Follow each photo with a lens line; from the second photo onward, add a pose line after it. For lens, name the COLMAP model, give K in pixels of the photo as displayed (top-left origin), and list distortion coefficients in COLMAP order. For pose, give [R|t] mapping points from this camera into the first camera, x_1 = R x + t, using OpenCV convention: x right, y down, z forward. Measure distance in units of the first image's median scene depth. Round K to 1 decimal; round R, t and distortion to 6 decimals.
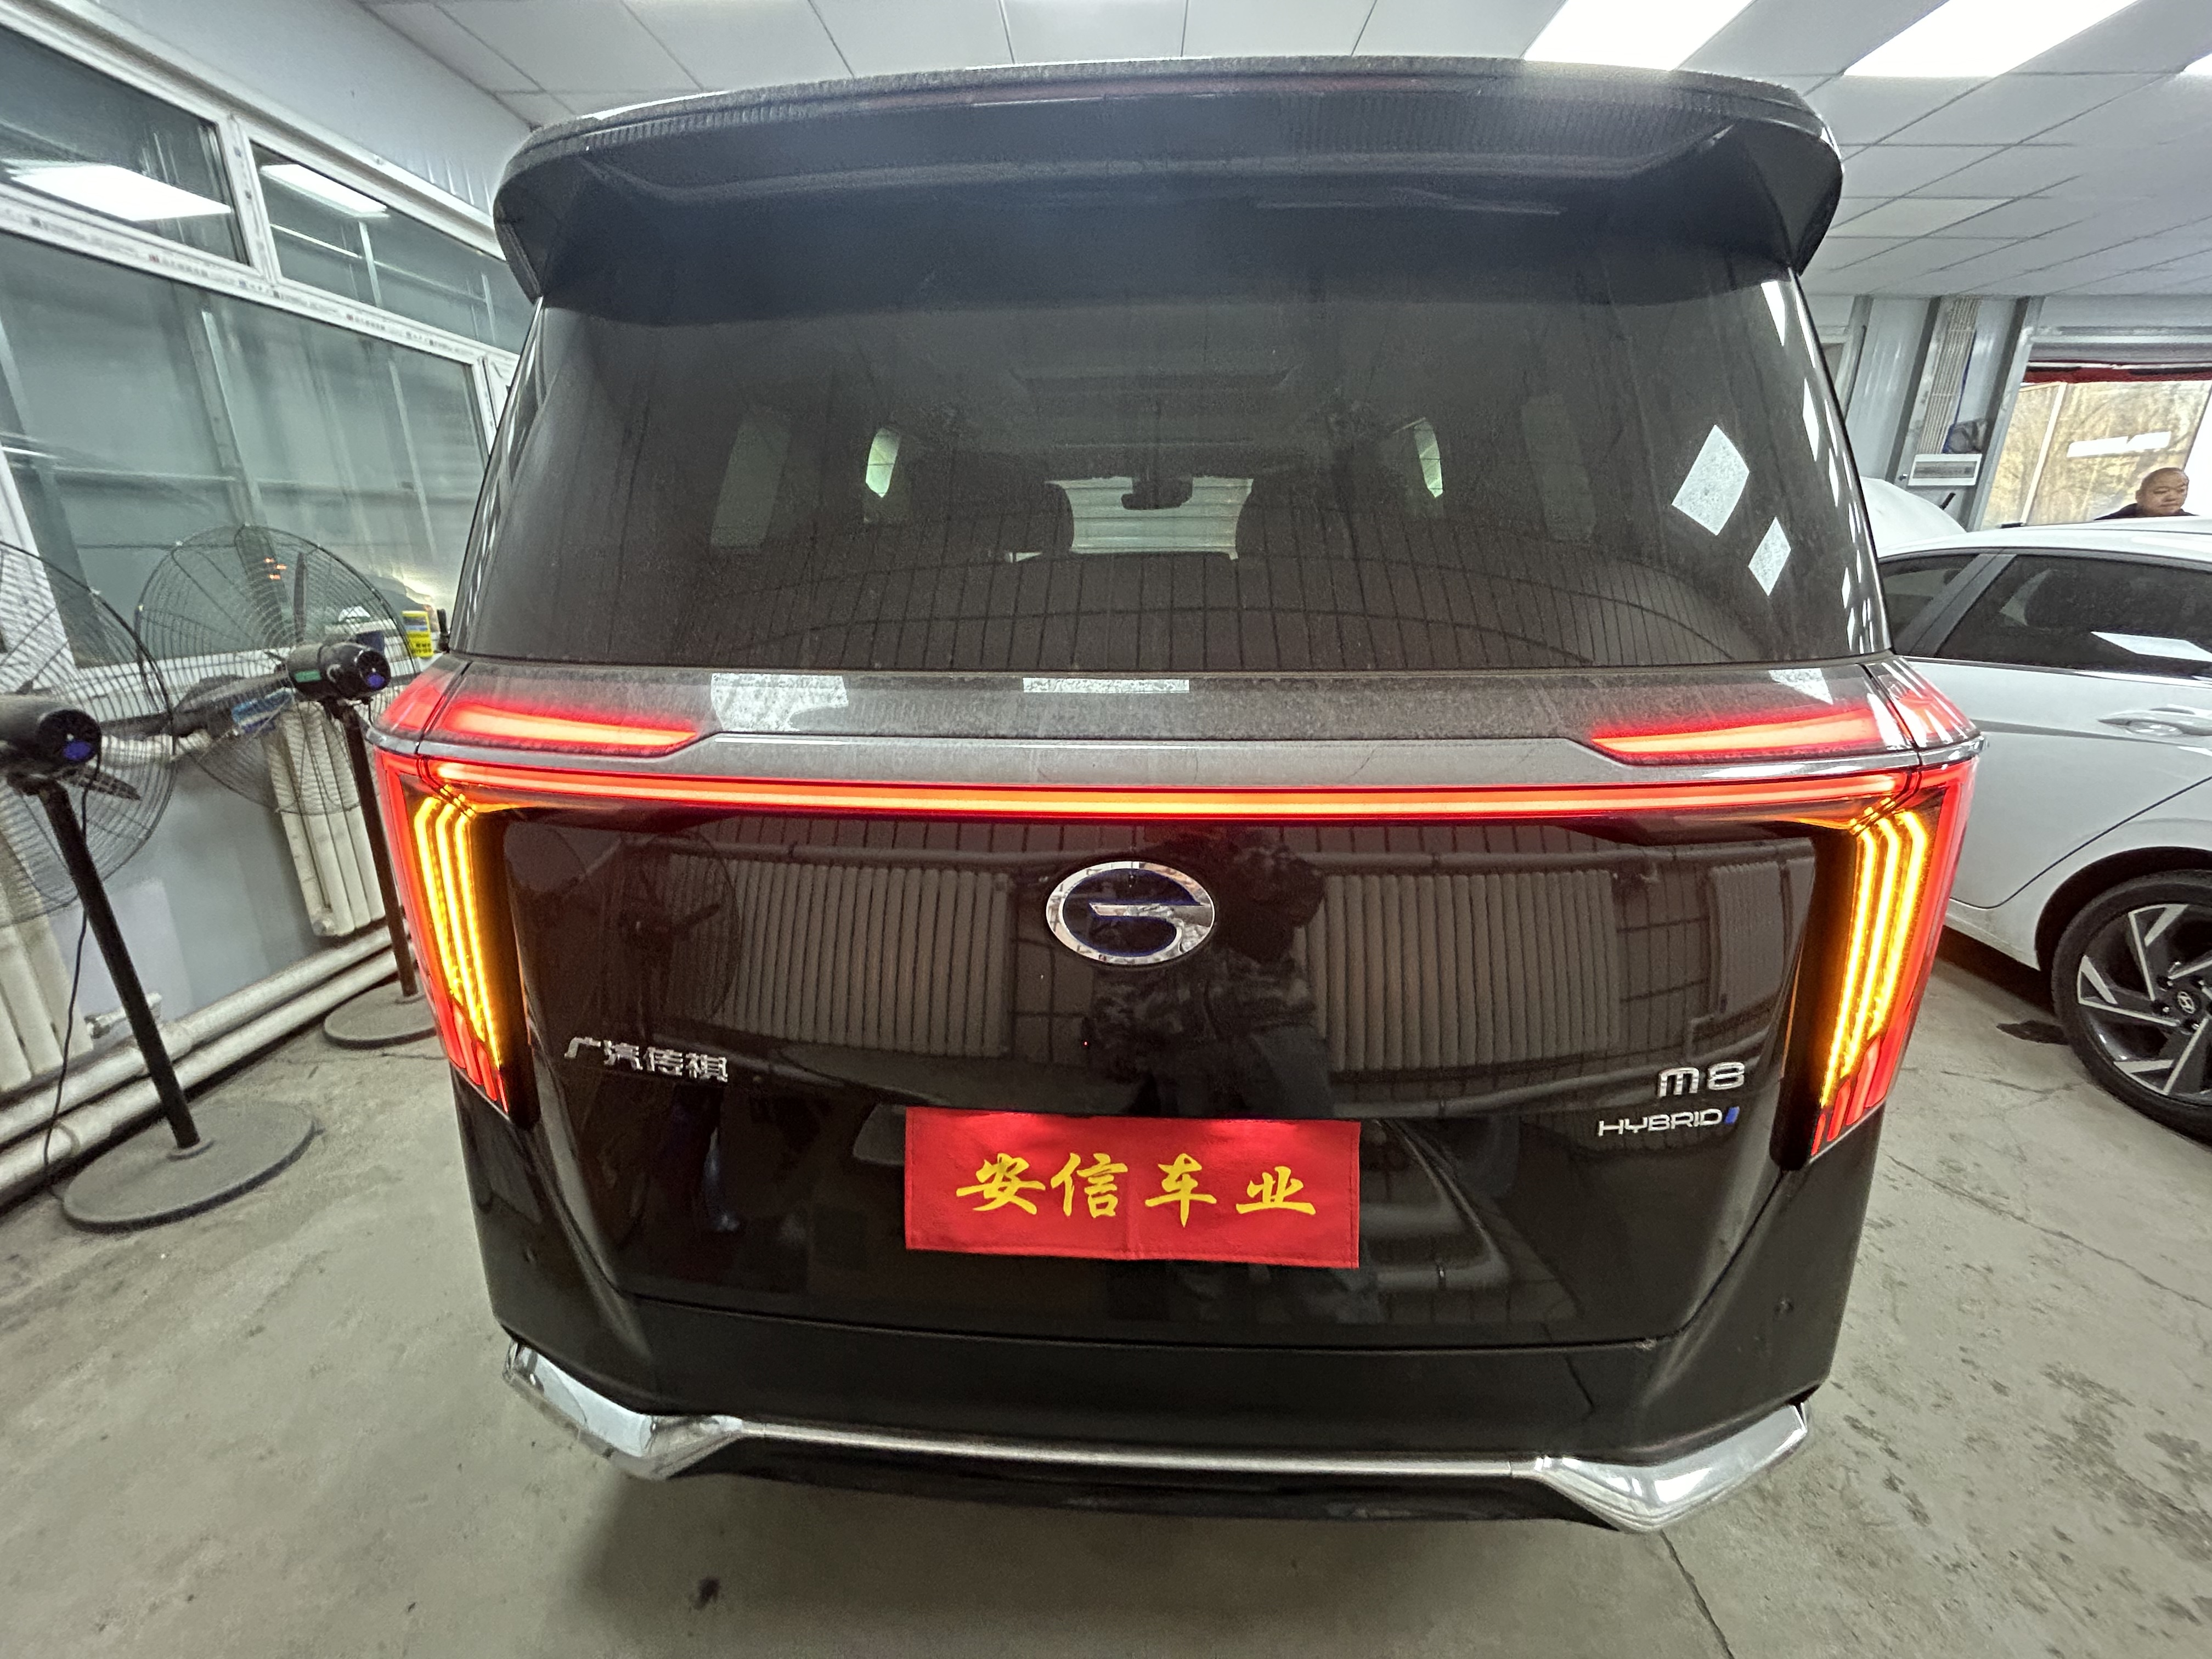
lens RADIAL K [[890.7, 0, 1099.0], [0, 890.7, 815.2], [0, 0, 1]] dist [-0.012689, -0.000064]
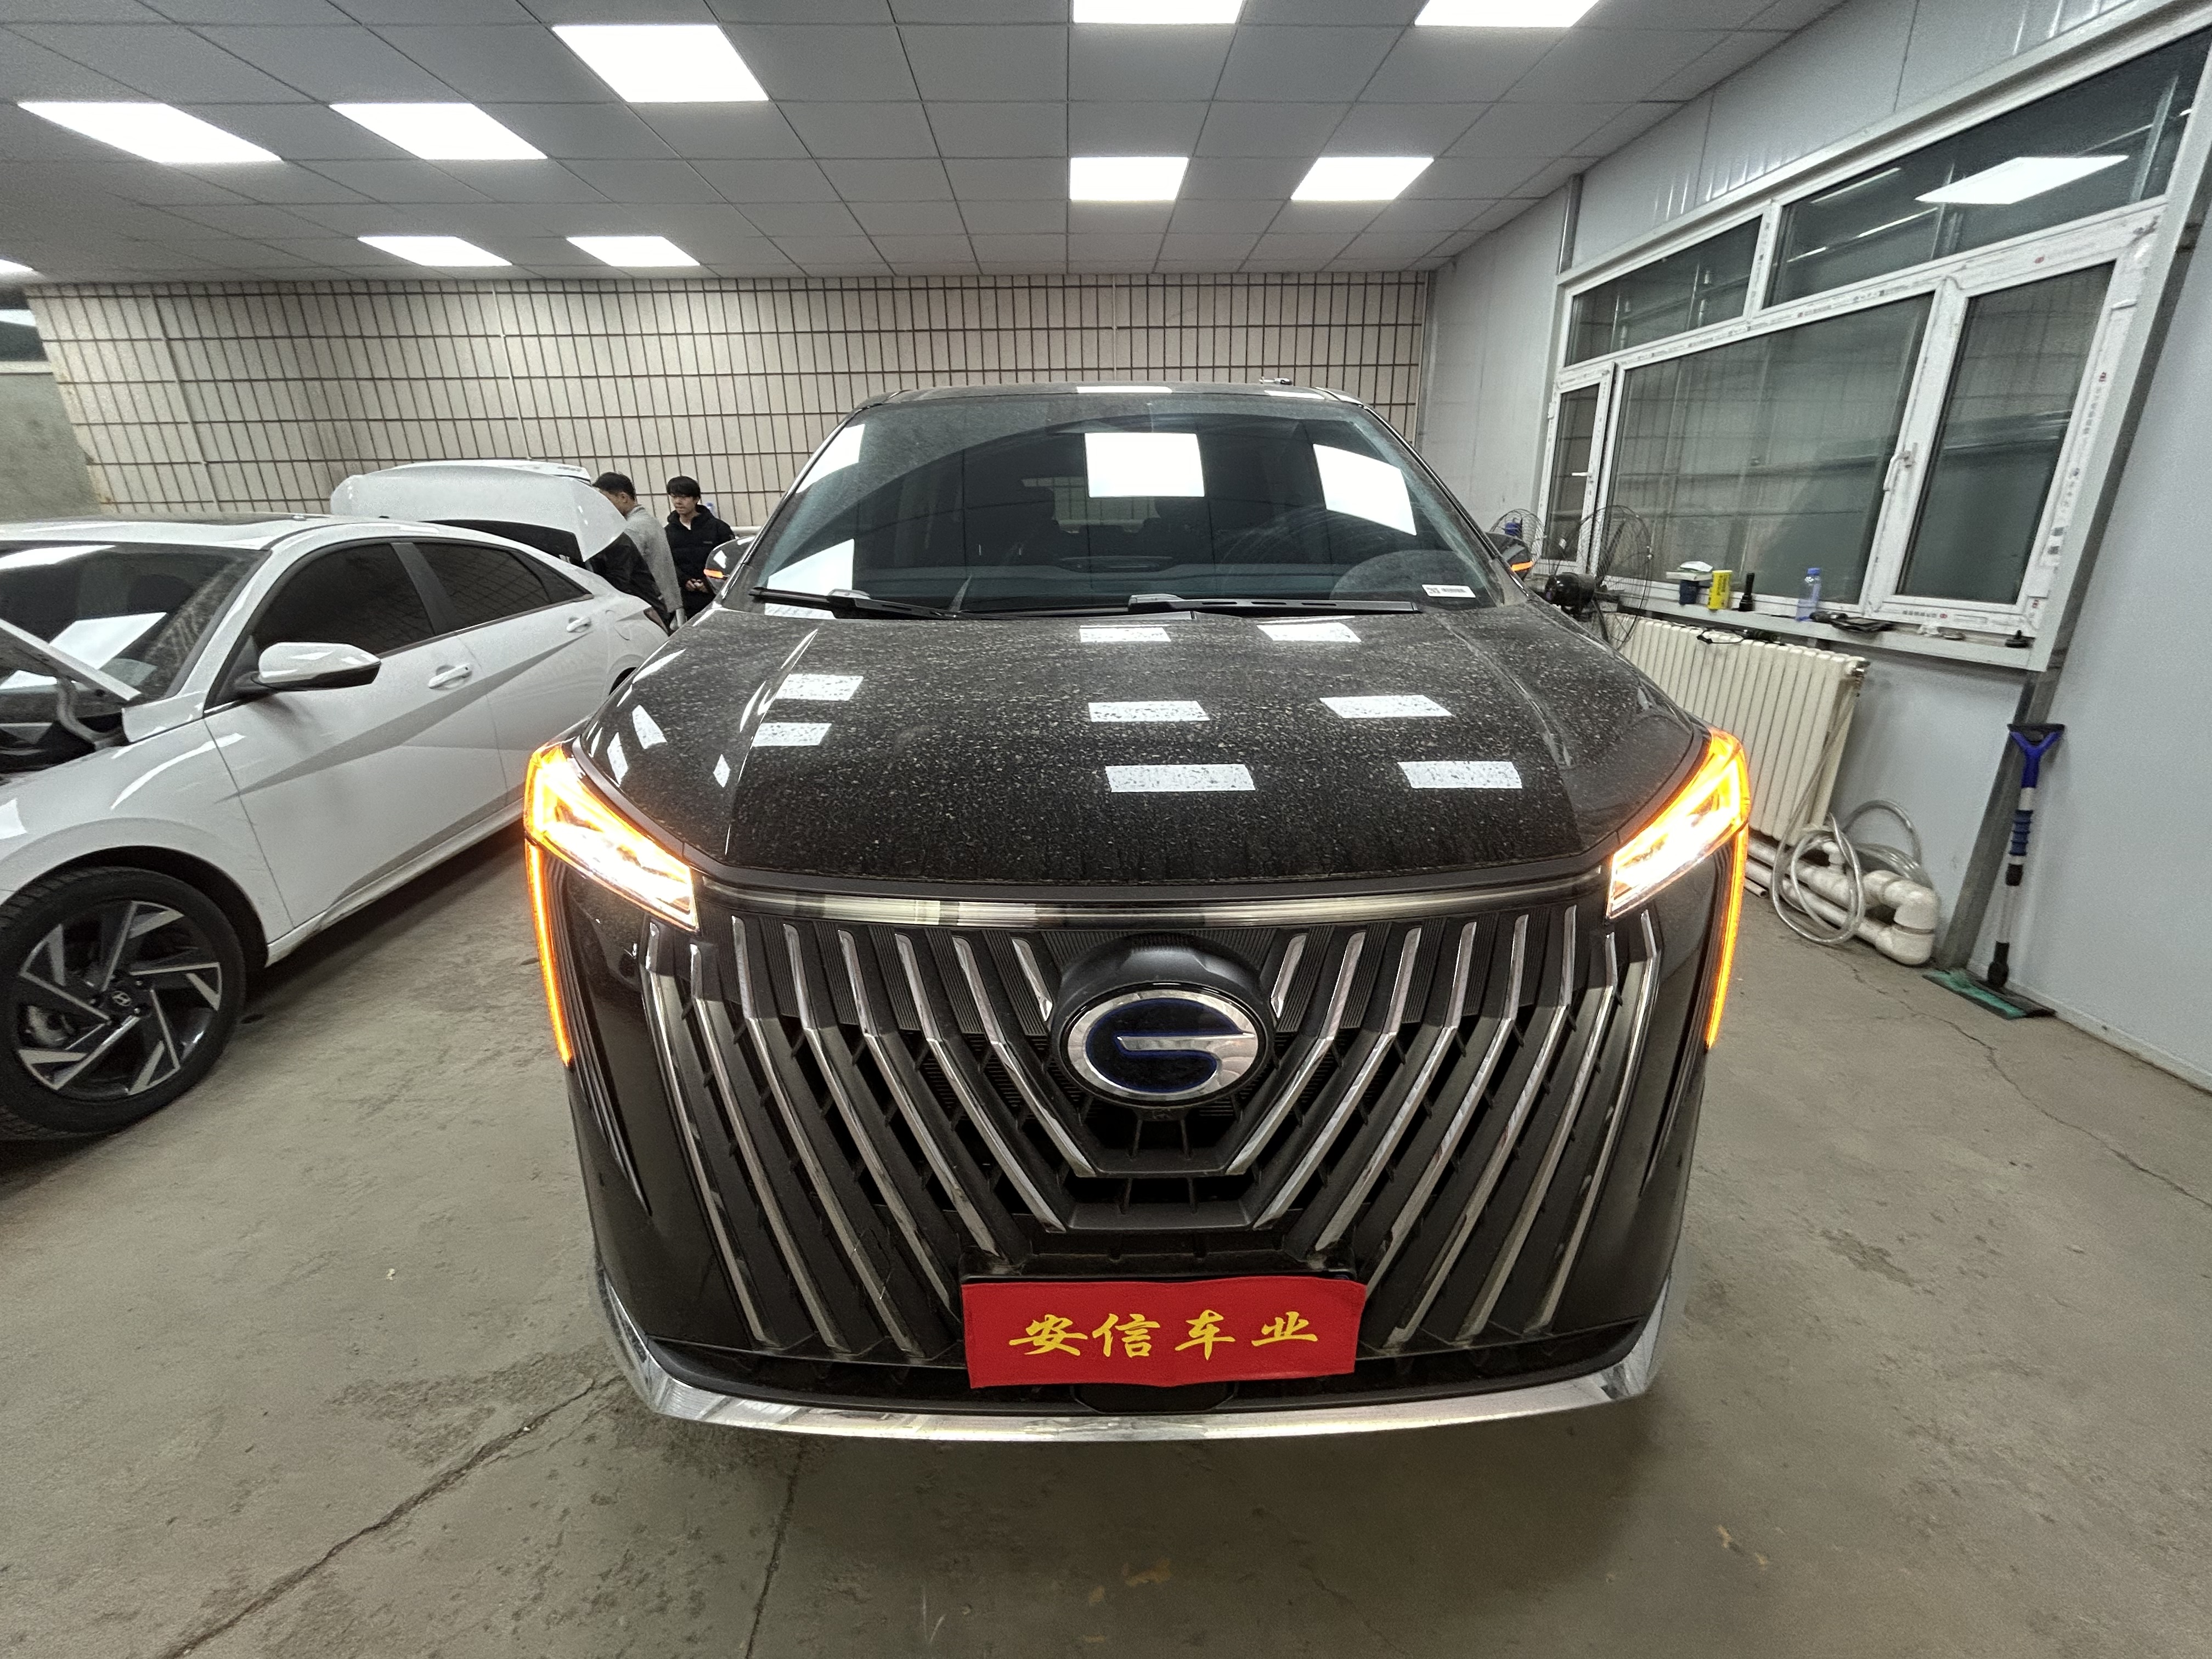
lens RADIAL K [[885.9, 0, 1106.0], [0, 885.9, 829.5], [0, 0, 1]] dist [-0.008472, 0.000607]
pose [[-0.995109, 0.052874, -0.083443, 0.455419], [-0.005942, 0.811128, 0.584838, -1.505500], [0.098605, 0.582473, -0.806847, 4.930260]]
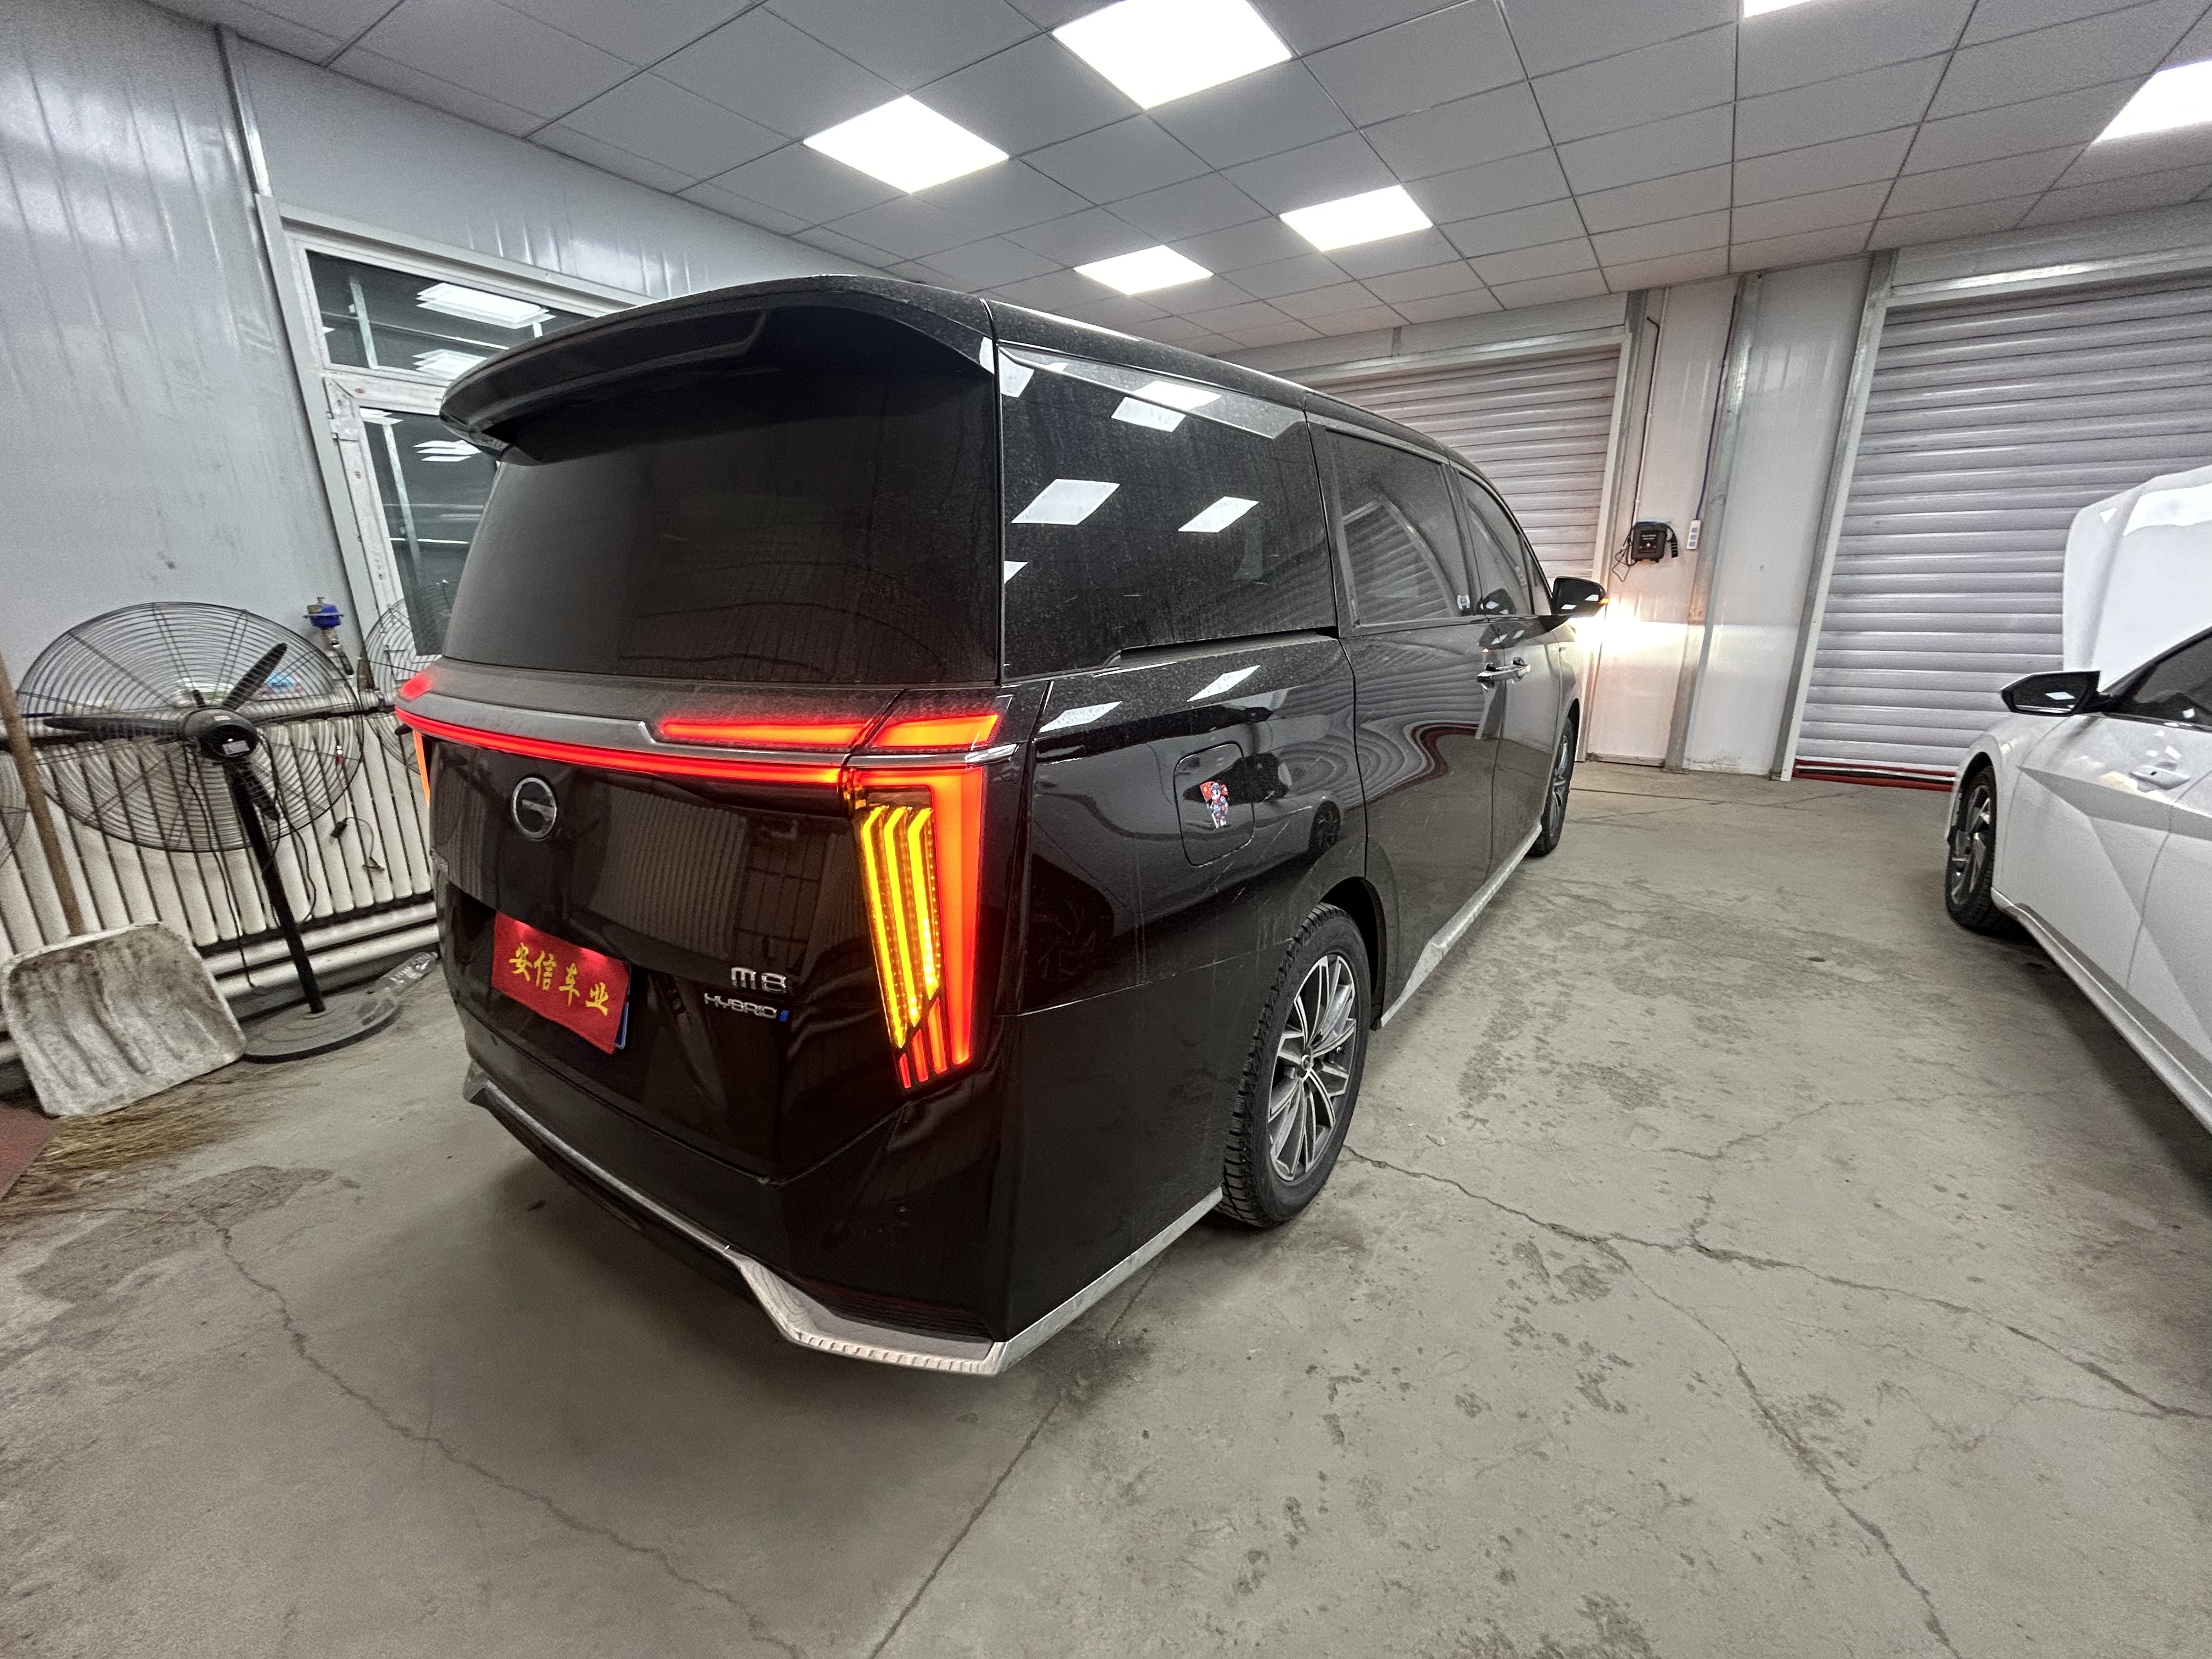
lens RADIAL K [[885.9, 0, 1106.0], [0, 885.9, 829.5], [0, 0, 1]] dist [-0.008472, 0.000607]
pose [[0.854307, 0.130483, -0.503124, 1.257516], [-0.137953, 0.990182, 0.022554, -0.030586], [0.501127, 0.050139, 0.863920, 0.041600]]
